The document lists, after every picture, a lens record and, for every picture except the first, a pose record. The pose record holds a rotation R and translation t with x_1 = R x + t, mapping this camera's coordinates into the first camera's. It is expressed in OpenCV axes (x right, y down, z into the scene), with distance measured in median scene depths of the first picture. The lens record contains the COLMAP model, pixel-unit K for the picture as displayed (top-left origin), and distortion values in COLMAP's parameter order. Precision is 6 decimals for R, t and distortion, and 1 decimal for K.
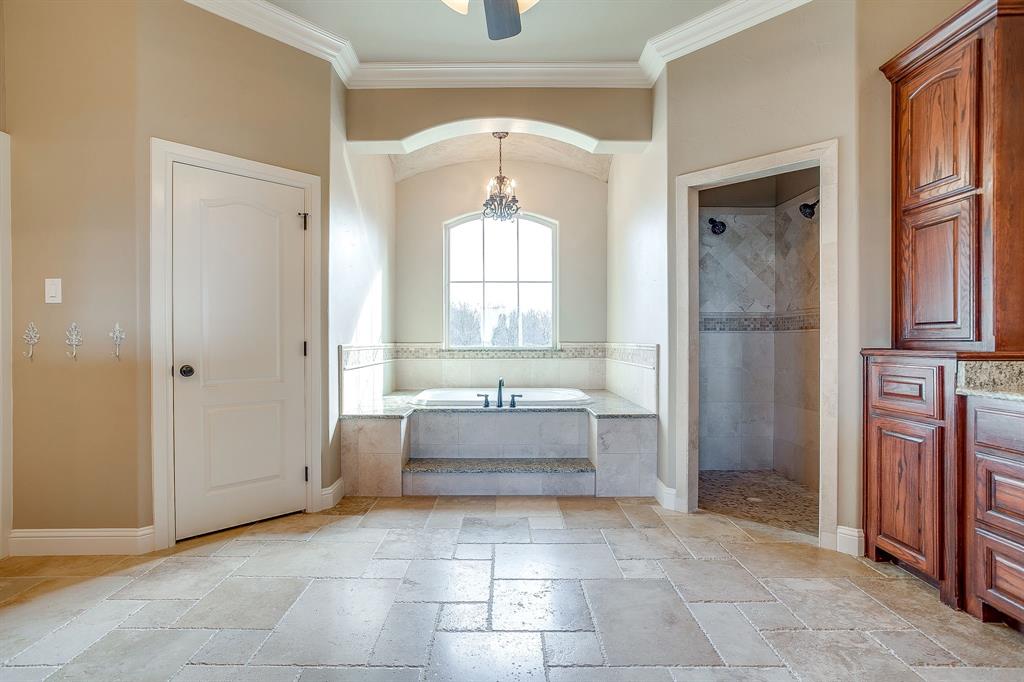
lens RADIAL K [[499.2, 0, 512.0], [0, 499.2, 341.0], [0, 0, 1]] dist [-0.021214, 0.001849]
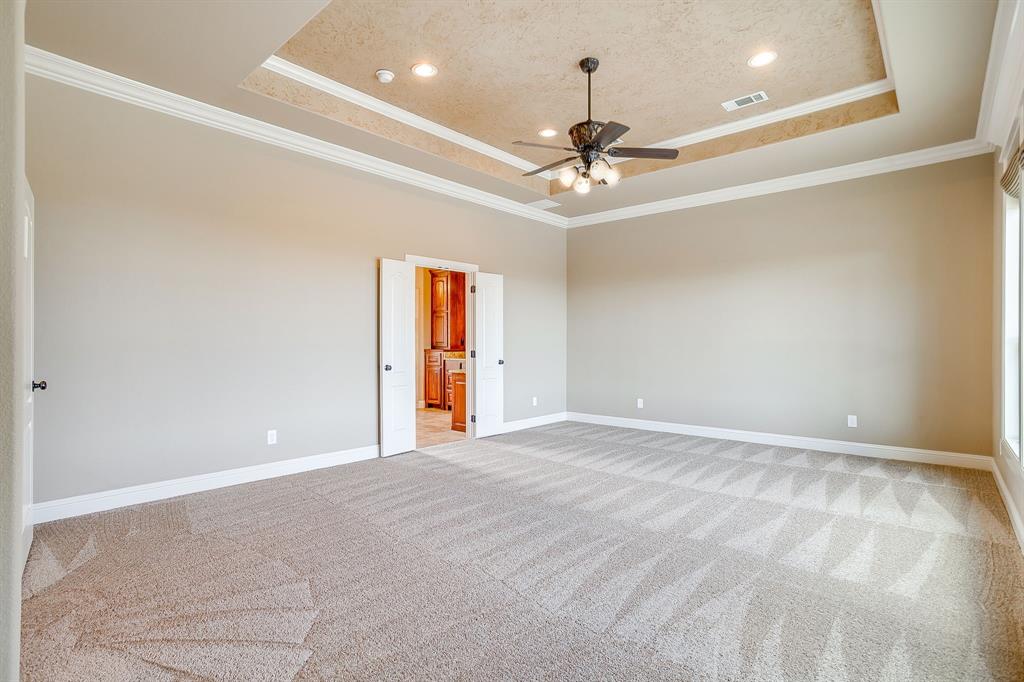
lens RADIAL K [[499.2, 0, 512.0], [0, 499.2, 341.0], [0, 0, 1]] dist [-0.021214, 0.001849]
pose [[0.699670, -0.004831, 0.714450, -1.569139], [0.005548, 0.999984, 0.001328, -0.048773], [-0.714445, 0.003035, 0.699685, -2.177230]]
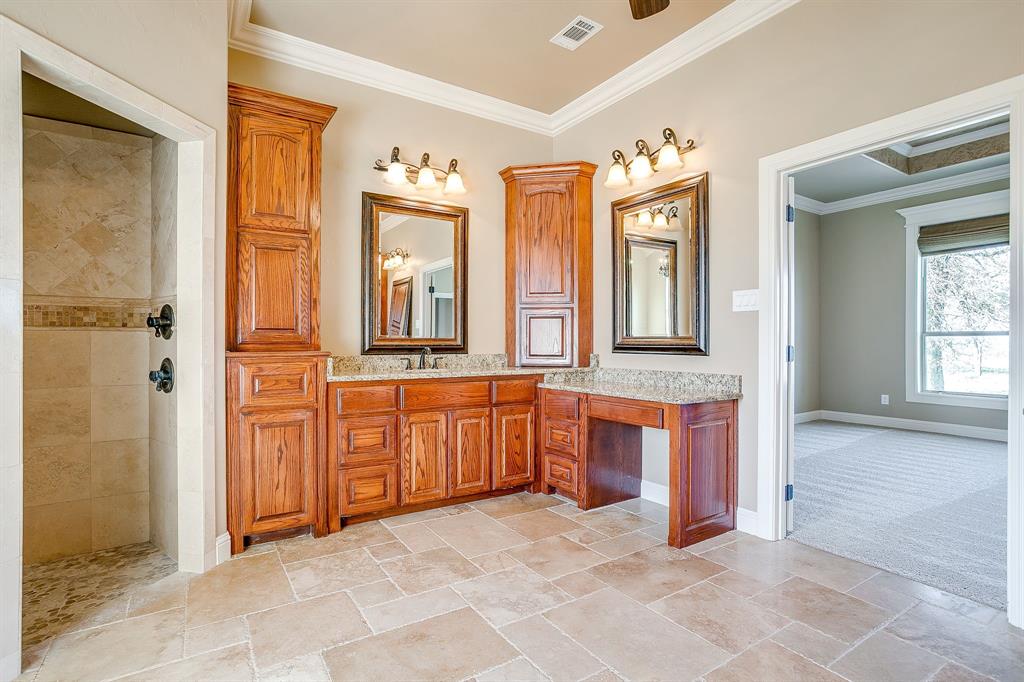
lens RADIAL K [[499.2, 0, 512.0], [0, 499.2, 341.0], [0, 0, 1]] dist [-0.021214, 0.001849]
pose [[-0.545829, -0.003877, 0.837888, -0.510727], [-0.001867, 0.999992, 0.003411, -0.013061], [-0.837895, 0.000297, -0.545832, 1.187717]]
